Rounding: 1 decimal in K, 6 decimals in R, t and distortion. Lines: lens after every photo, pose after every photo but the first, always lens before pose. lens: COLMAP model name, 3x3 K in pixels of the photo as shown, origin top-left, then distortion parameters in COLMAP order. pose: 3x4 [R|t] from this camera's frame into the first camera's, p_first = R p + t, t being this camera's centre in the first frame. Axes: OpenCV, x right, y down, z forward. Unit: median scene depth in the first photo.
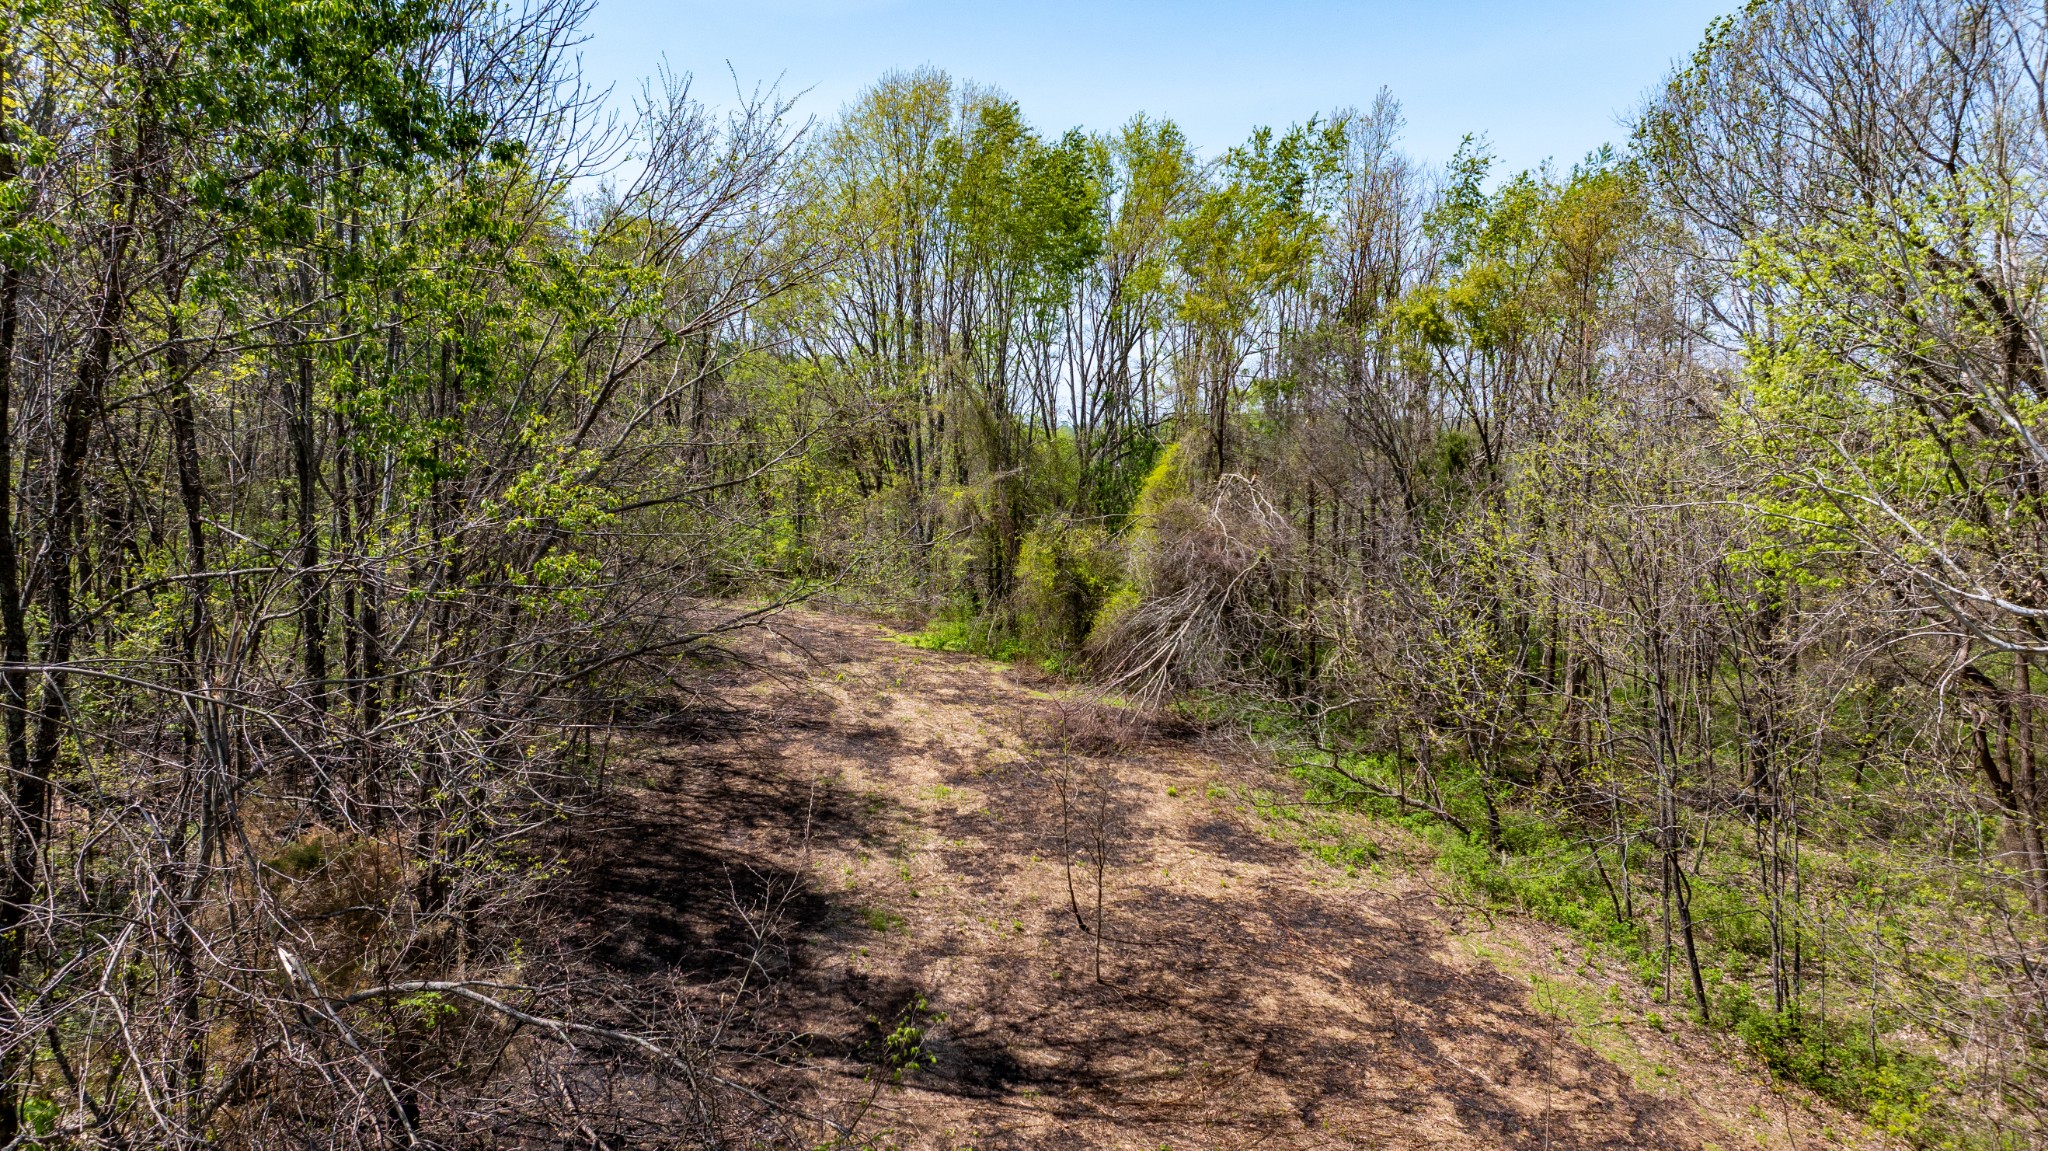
lens RADIAL K [[1451.4, 0, 1026.9], [0, 1451.4, 574.3], [0, 0, 1]] dist [-0.018905, 0.013377]
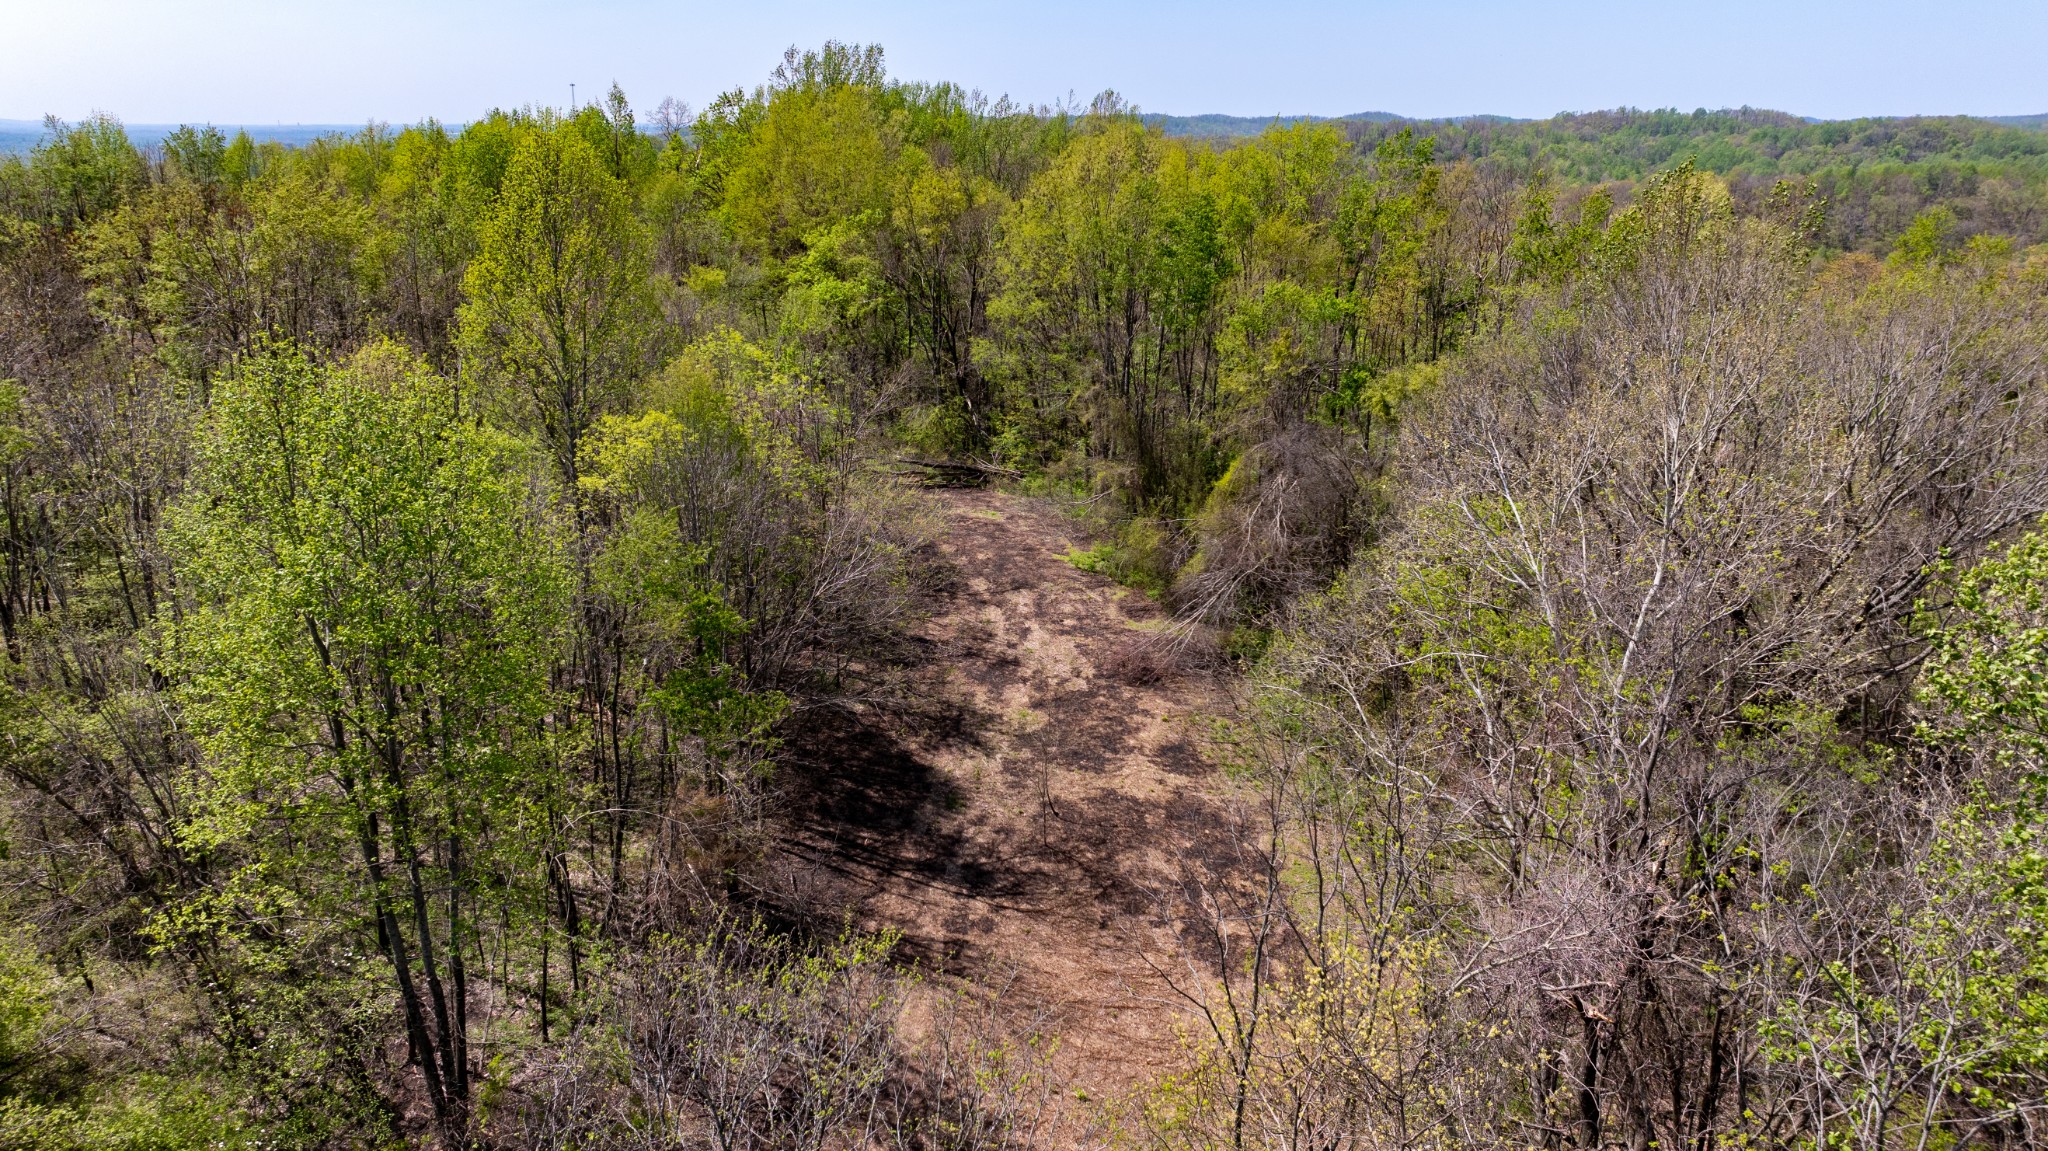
lens RADIAL K [[1451.4, 0, 1021.2], [0, 1451.4, 575.7], [0, 0, 1]] dist [-0.018905, 0.013377]
pose [[0.966856, 0.074545, -0.244200, 0.362816], [-0.021835, 0.977067, 0.211810, -0.397378], [0.254389, -0.199457, 0.946310, -0.671805]]
